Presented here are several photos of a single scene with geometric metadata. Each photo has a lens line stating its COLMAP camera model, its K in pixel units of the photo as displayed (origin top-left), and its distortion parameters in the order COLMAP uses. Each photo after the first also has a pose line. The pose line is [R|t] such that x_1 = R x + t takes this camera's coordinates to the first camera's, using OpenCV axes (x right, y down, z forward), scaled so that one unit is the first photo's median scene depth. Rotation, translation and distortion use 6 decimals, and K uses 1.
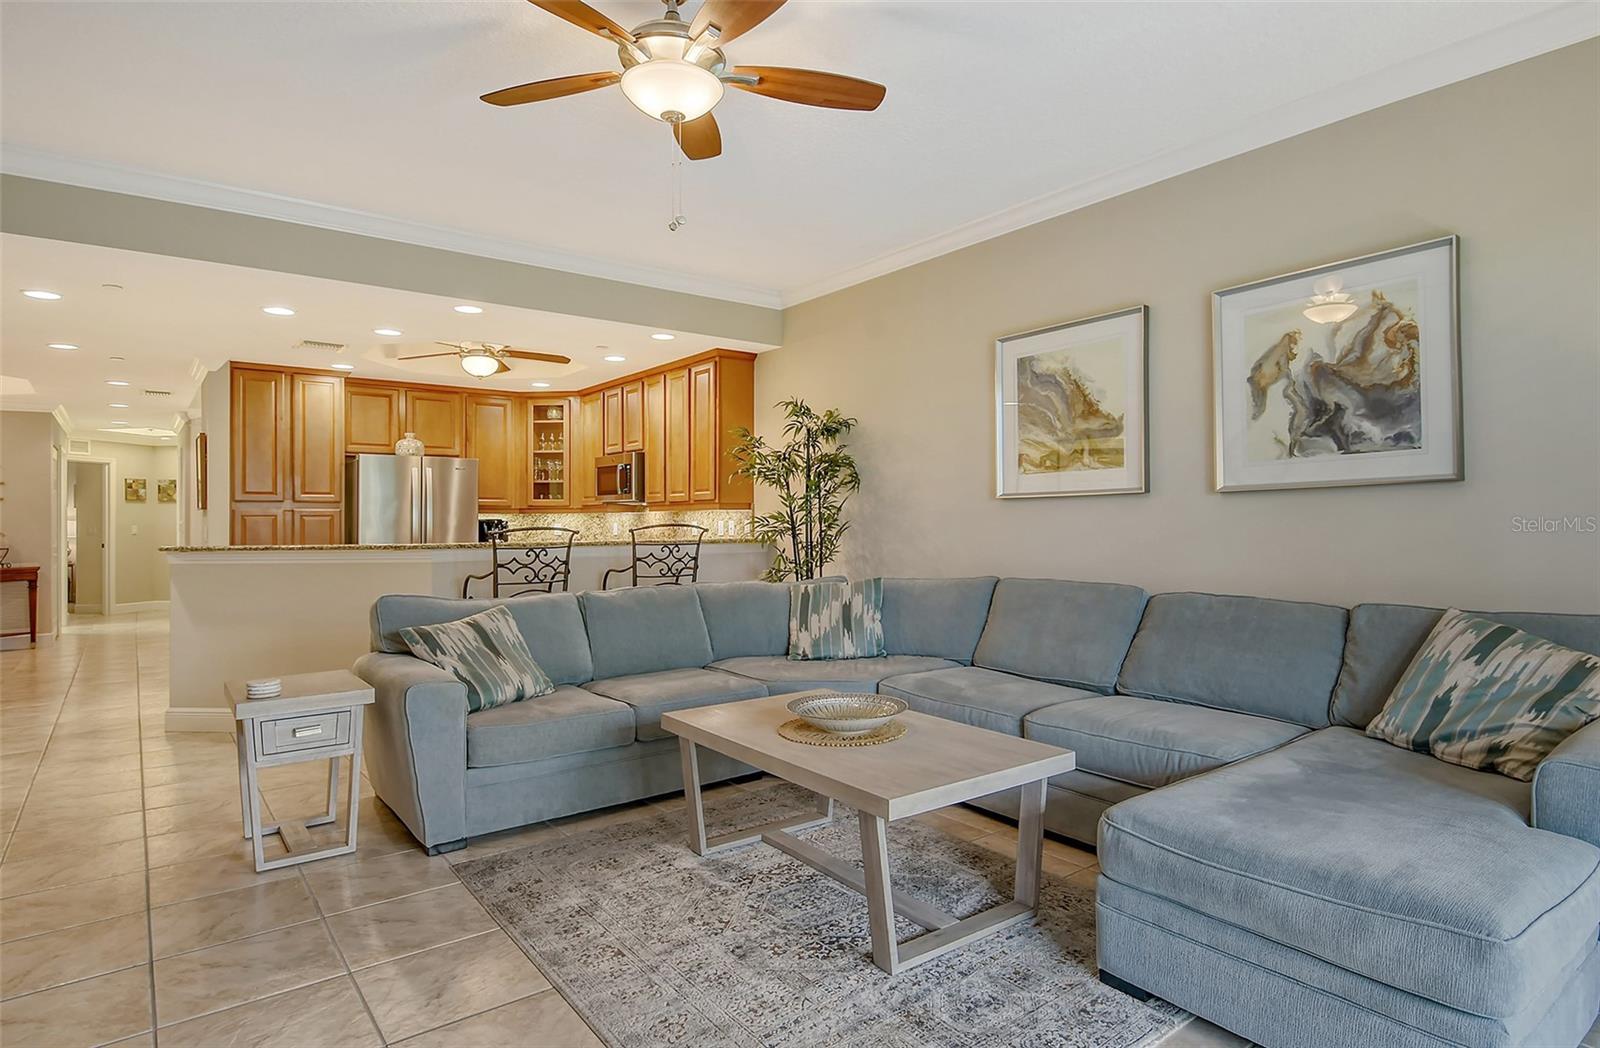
lens RADIAL K [[861.5, 0, 824.0], [0, 861.5, 511.4], [0, 0, 1]] dist [0.046334, -0.035758]
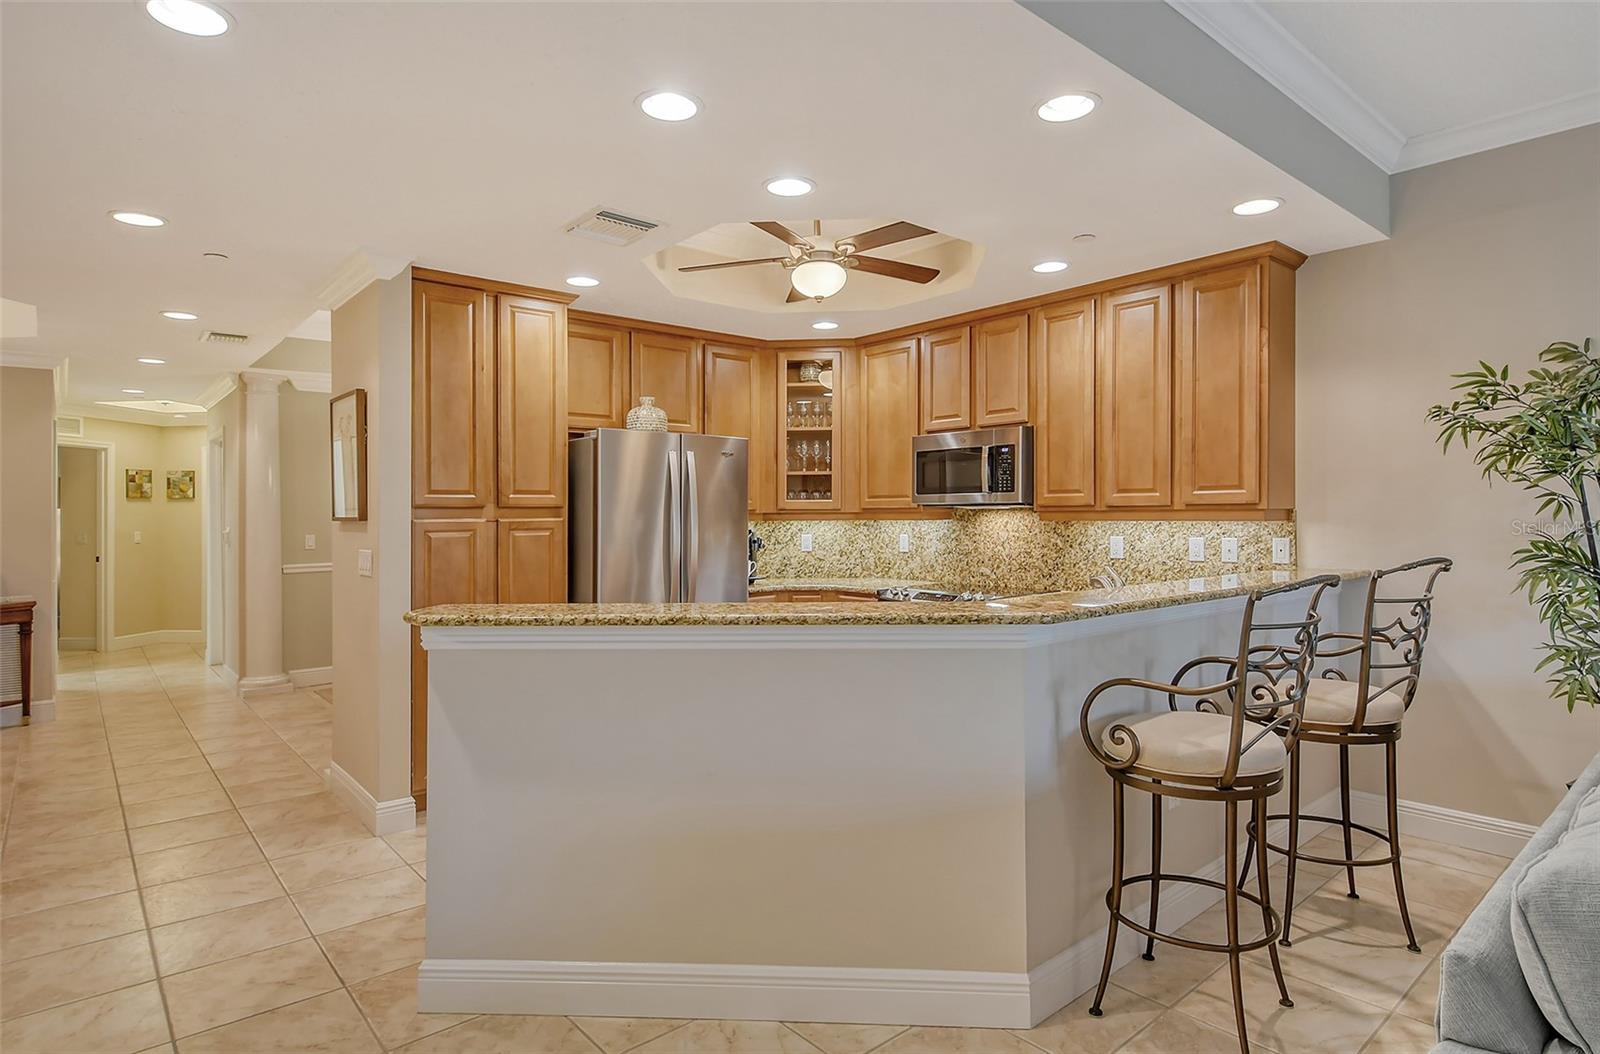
lens RADIAL K [[861.1, 0, 806.3], [0, 861.1, 494.6], [0, 0, 1]] dist [0.022150, -0.027817]
pose [[0.999139, 0.000157, 0.041496, -0.438622], [0.000288, 0.999943, -0.010700, -0.013355], [-0.041495, 0.010703, 0.999081, 0.415046]]
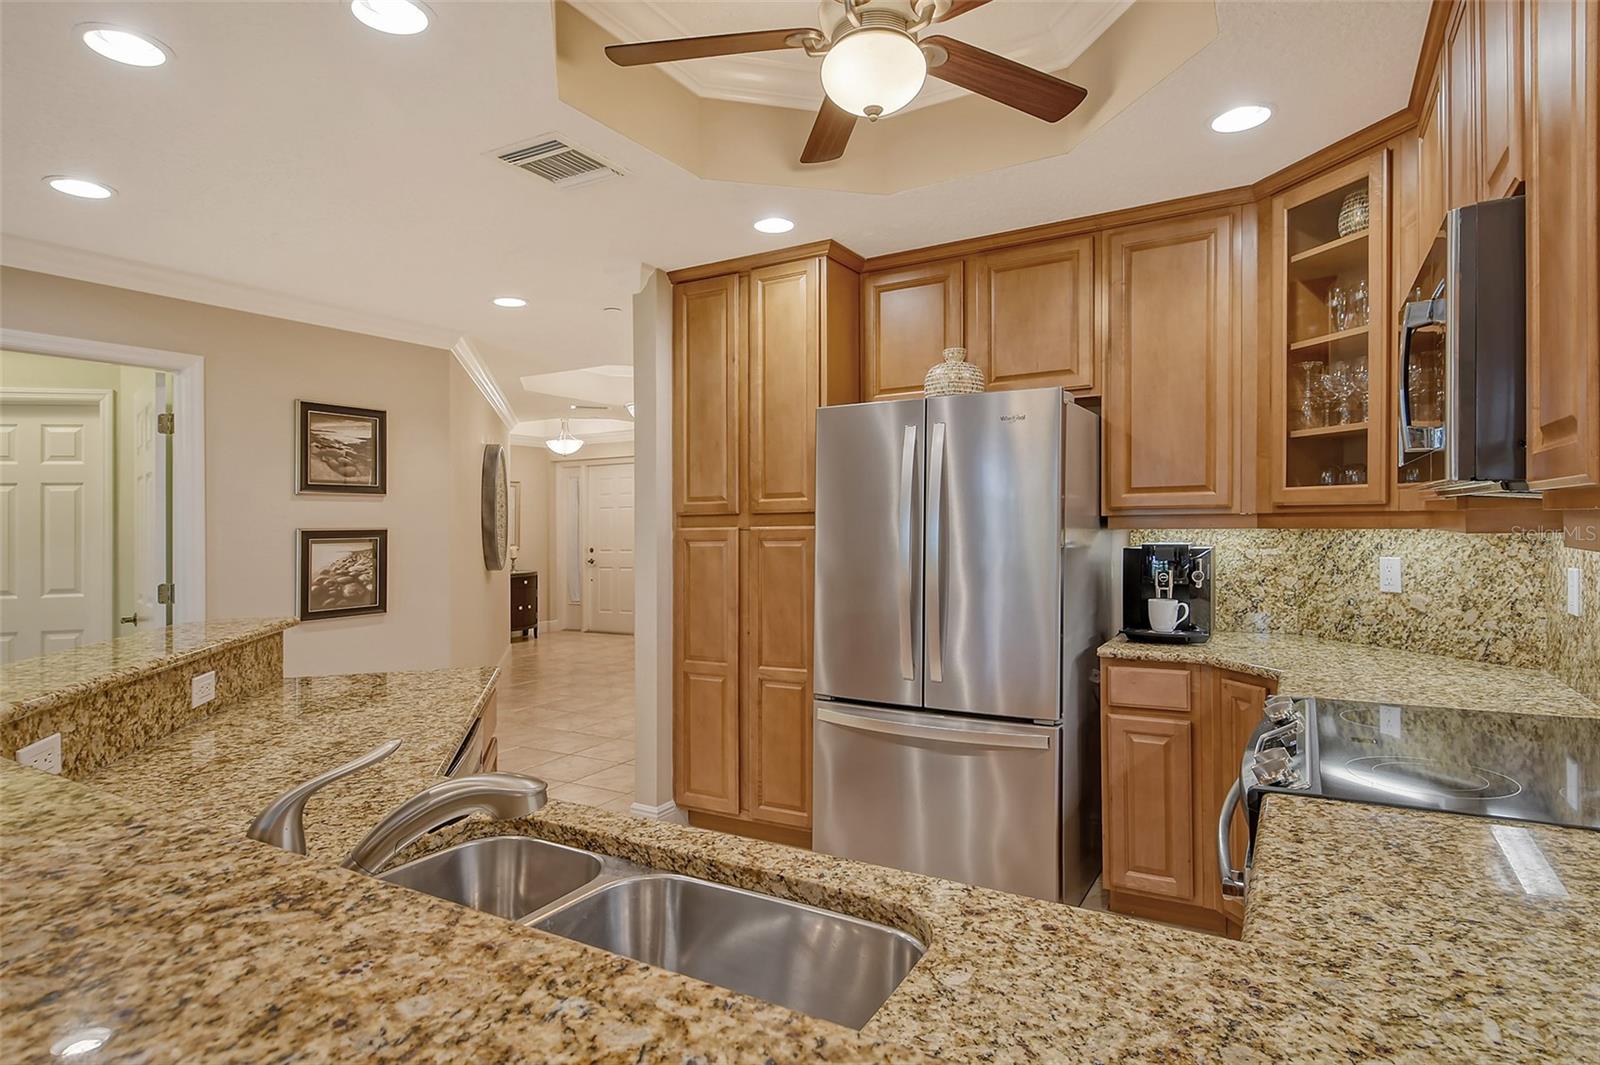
lens RADIAL K [[859.5, 0, 813.4], [0, 859.5, 515.7], [0, 0, 1]] dist [0.005255, 0.000279]
pose [[0.371724, -0.004844, -0.928331, -0.112213], [0.025704, 0.999657, 0.005076, -0.011390], [0.927987, -0.025748, 0.371721, 0.879141]]
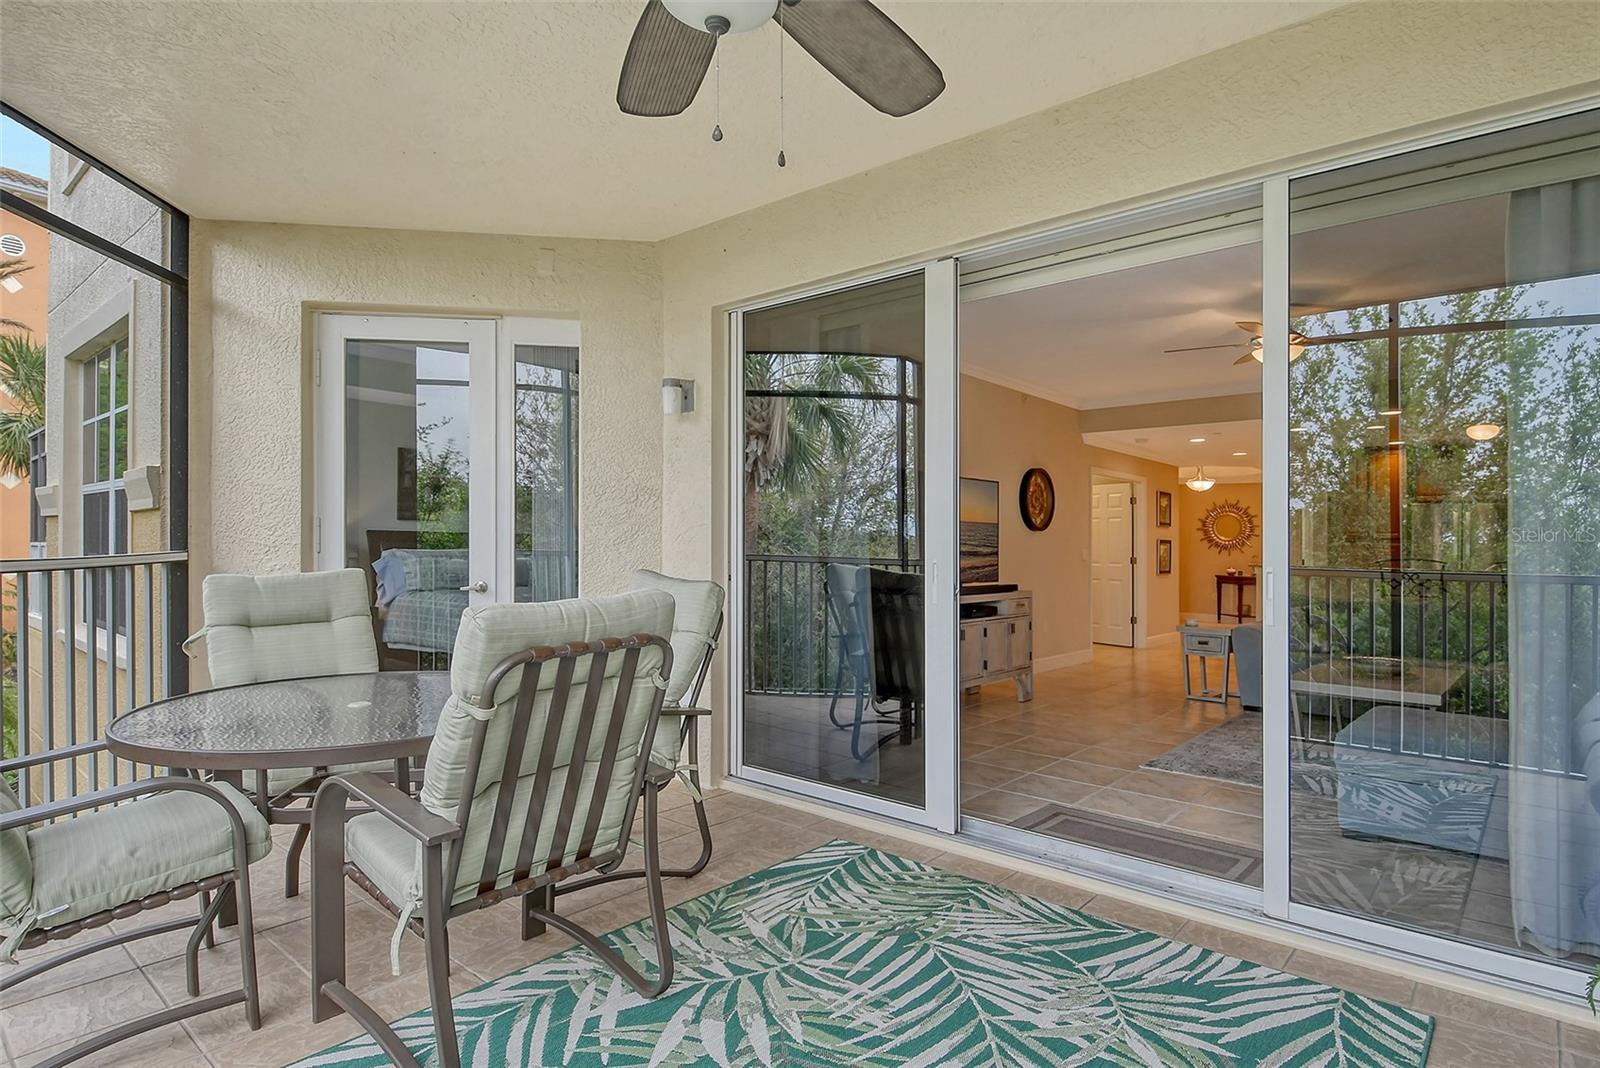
lens RADIAL K [[859.5, 0, 813.4], [0, 859.5, 517.2], [0, 0, 1]] dist [0.005255, 0.000279]
pose [[0.192564, -0.021623, -0.981046, 0.655851], [-0.002906, 0.999740, -0.022605, -0.011433], [0.981280, 0.007203, 0.192451, -0.192765]]
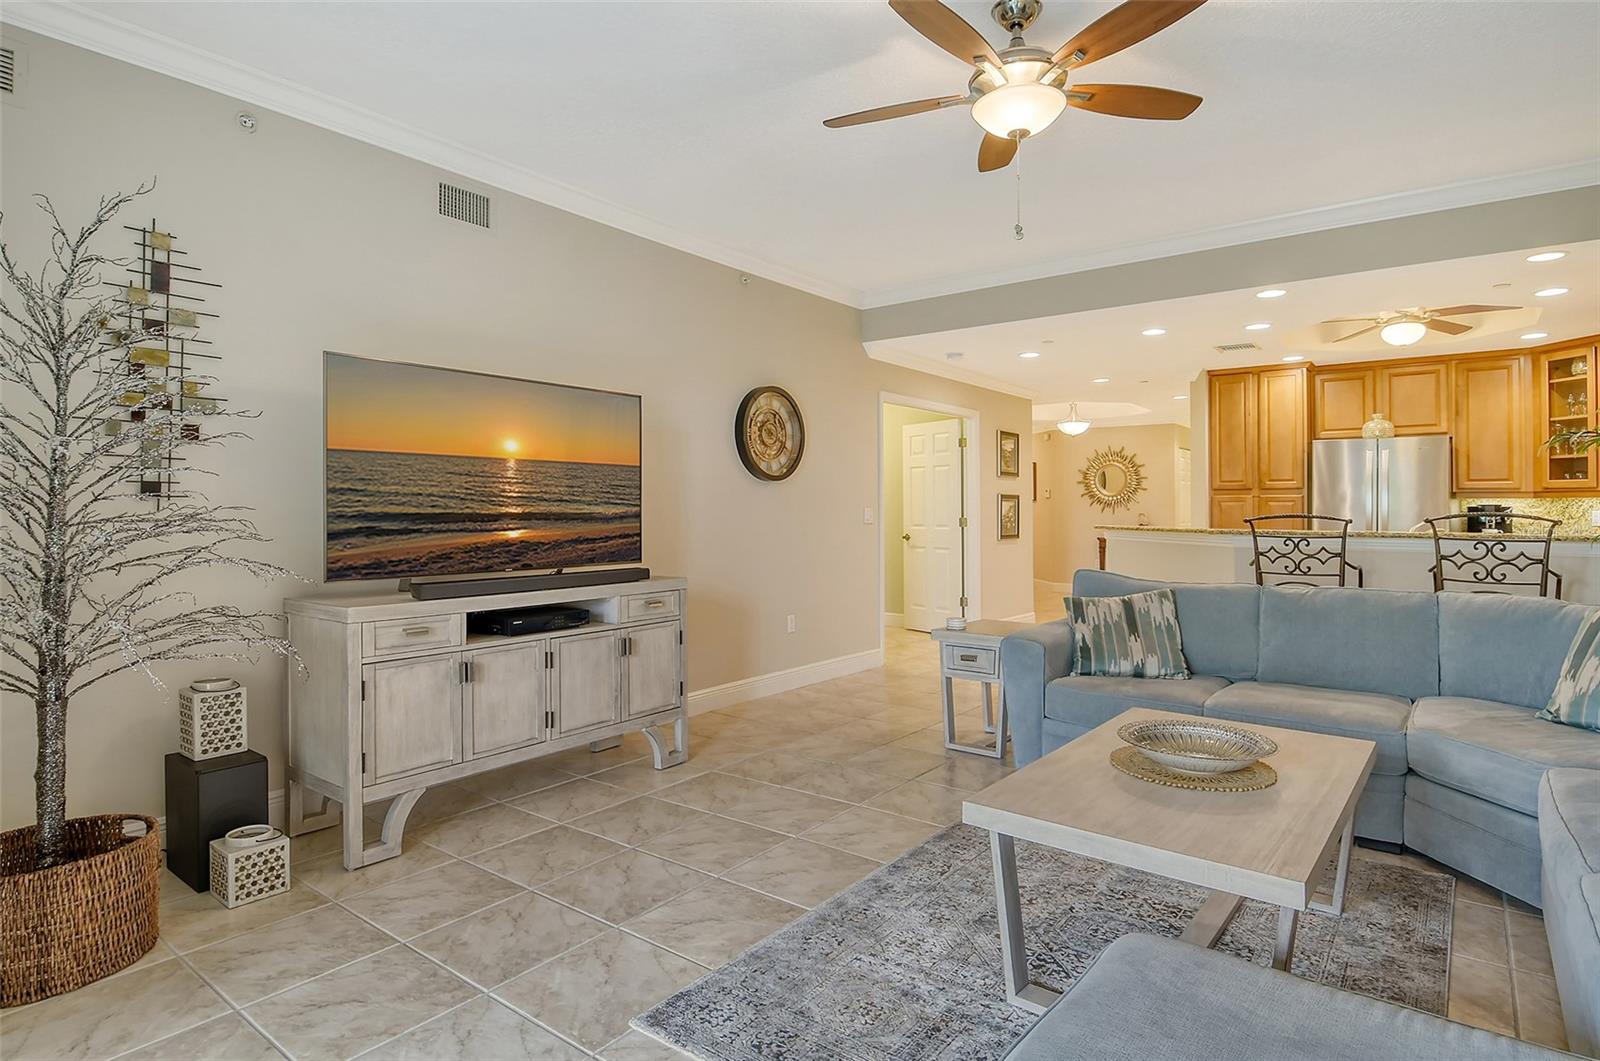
lens RADIAL K [[852.8, 0, 830.8], [0, 852.8, 507.4], [0, 0, 1]] dist [0.003579, -0.000079]
pose [[0.265982, 0.006611, -0.963955, 0.307561], [0.009049, 0.999915, 0.009355, -0.002212], [0.963936, -0.011211, 0.265899, 0.197524]]
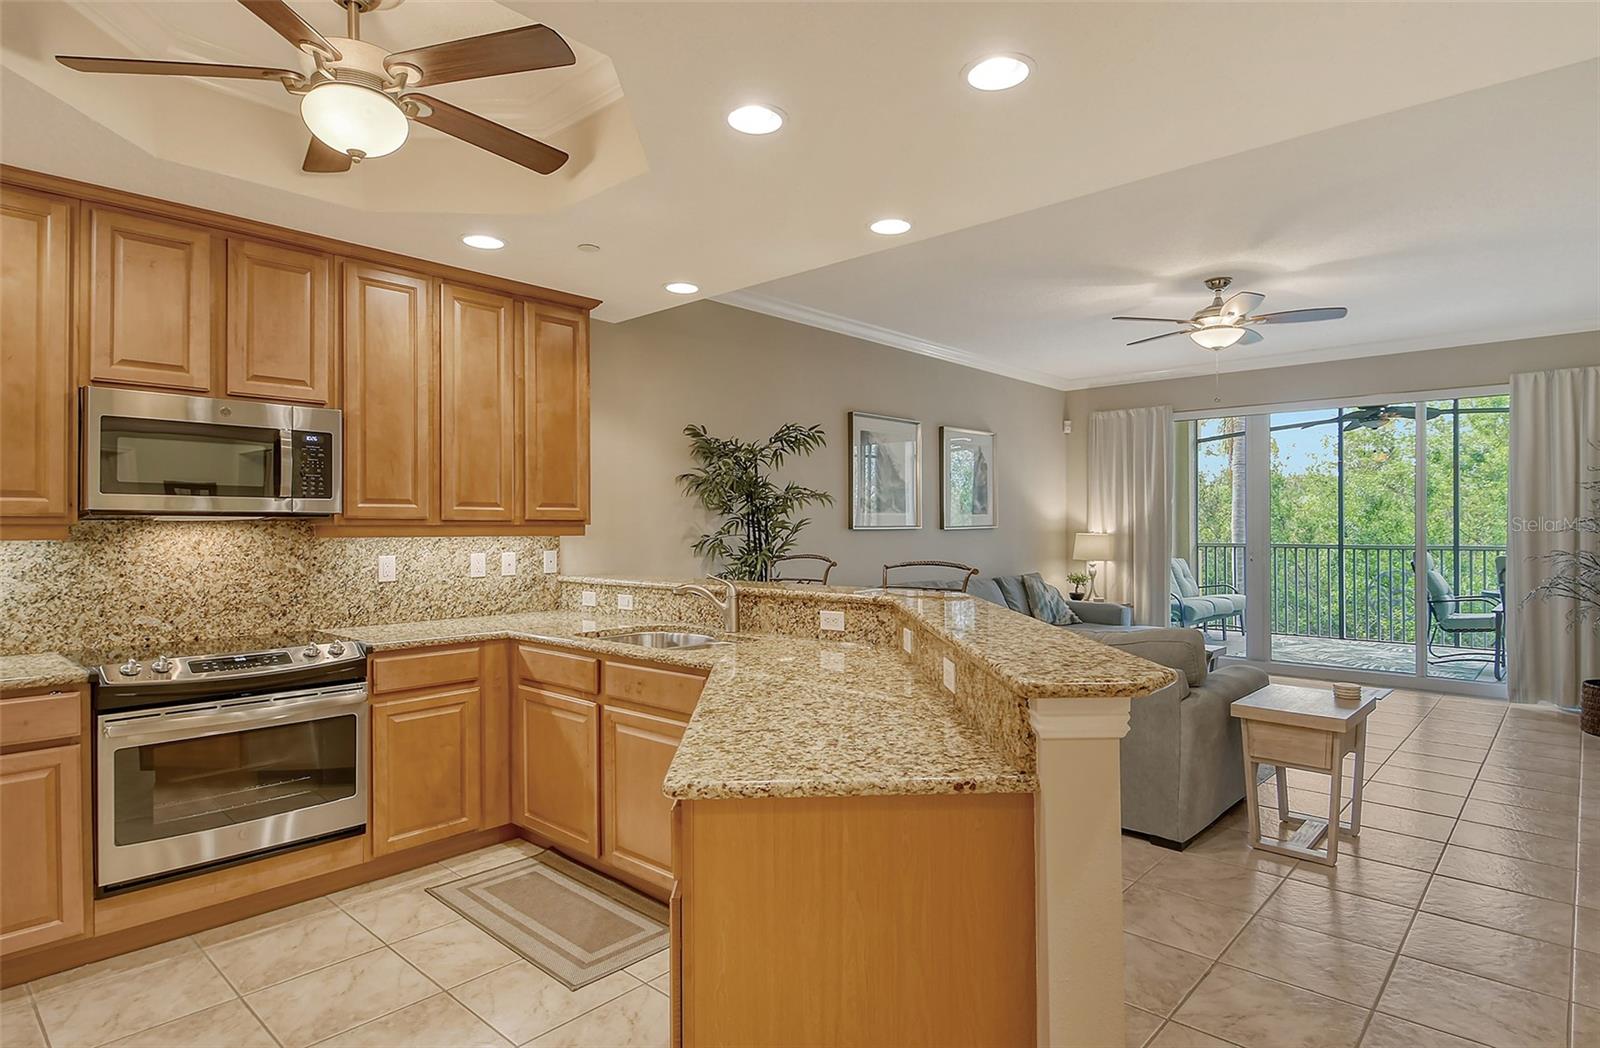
lens RADIAL K [[878.1, 0, 809.6], [0, 878.1, 495.0], [0, 0, 1]] dist [0.037168, -0.035734]
pose [[-0.168879, 0.041921, 0.984745, -0.788404], [-0.009910, 0.998972, -0.044226, -0.005098], [-0.985587, -0.017228, -0.168290, 0.893636]]
